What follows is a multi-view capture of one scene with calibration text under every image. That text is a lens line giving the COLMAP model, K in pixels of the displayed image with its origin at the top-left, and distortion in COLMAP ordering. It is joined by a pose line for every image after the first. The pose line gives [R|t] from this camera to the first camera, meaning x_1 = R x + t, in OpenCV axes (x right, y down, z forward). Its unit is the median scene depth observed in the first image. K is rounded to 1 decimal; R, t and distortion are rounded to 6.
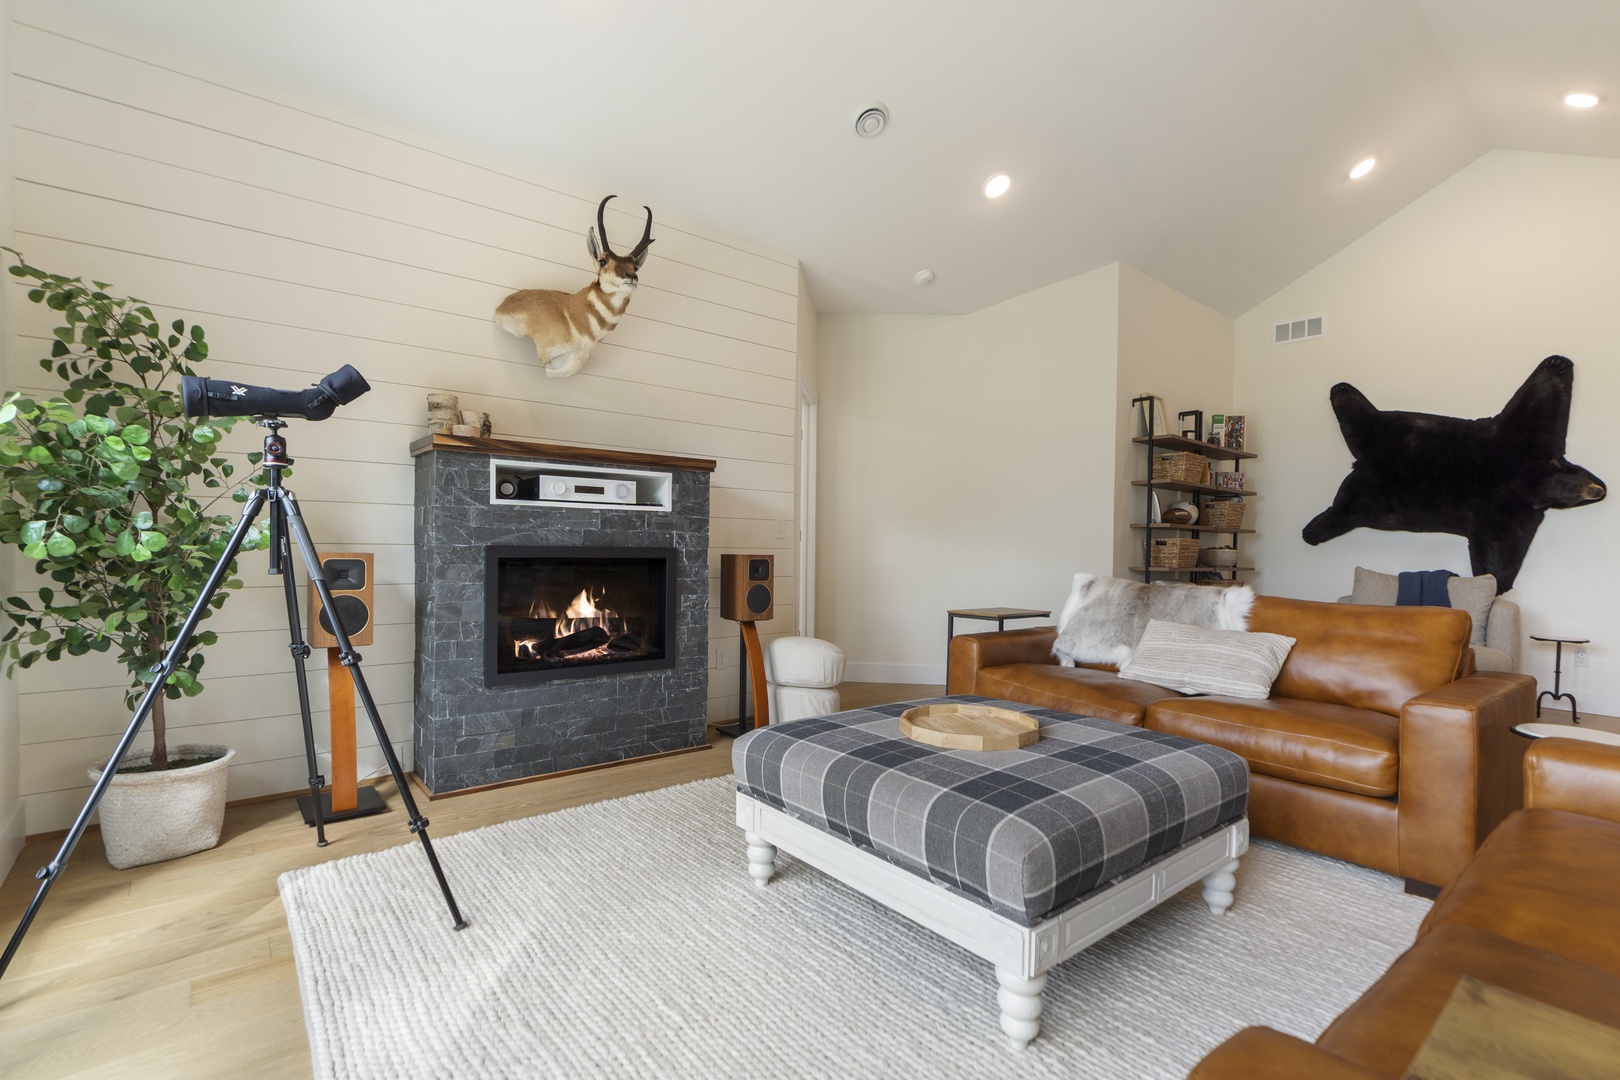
lens RADIAL K [[735.4, 0, 812.5], [0, 735.4, 561.7], [0, 0, 1]] dist [-0.001237, -0.000200]
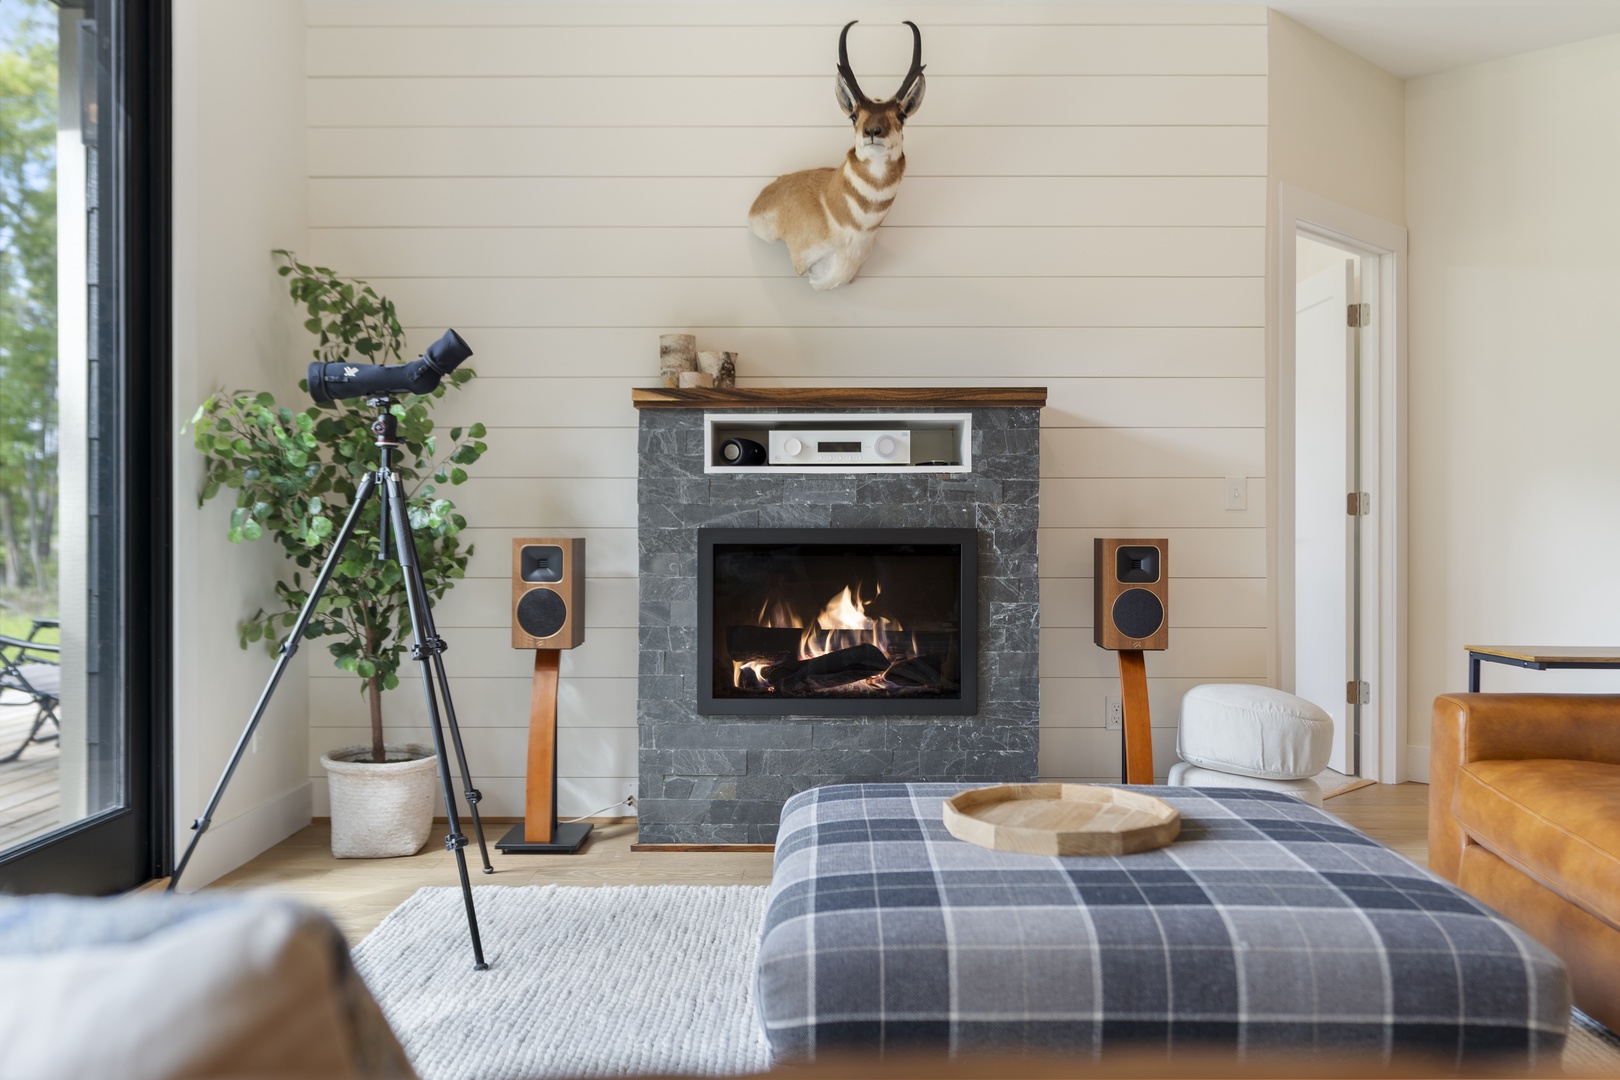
lens RADIAL K [[1292.5, 0, 810.0], [0, 1292.5, 540.0], [0, 0, 1]] dist [-0.004759, -0.006687]
pose [[0.771575, -0.006818, -0.636102, 0.457060], [-0.002802, 0.999896, -0.014116, 0.008227], [0.636132, 0.012674, 0.771476, 0.037494]]
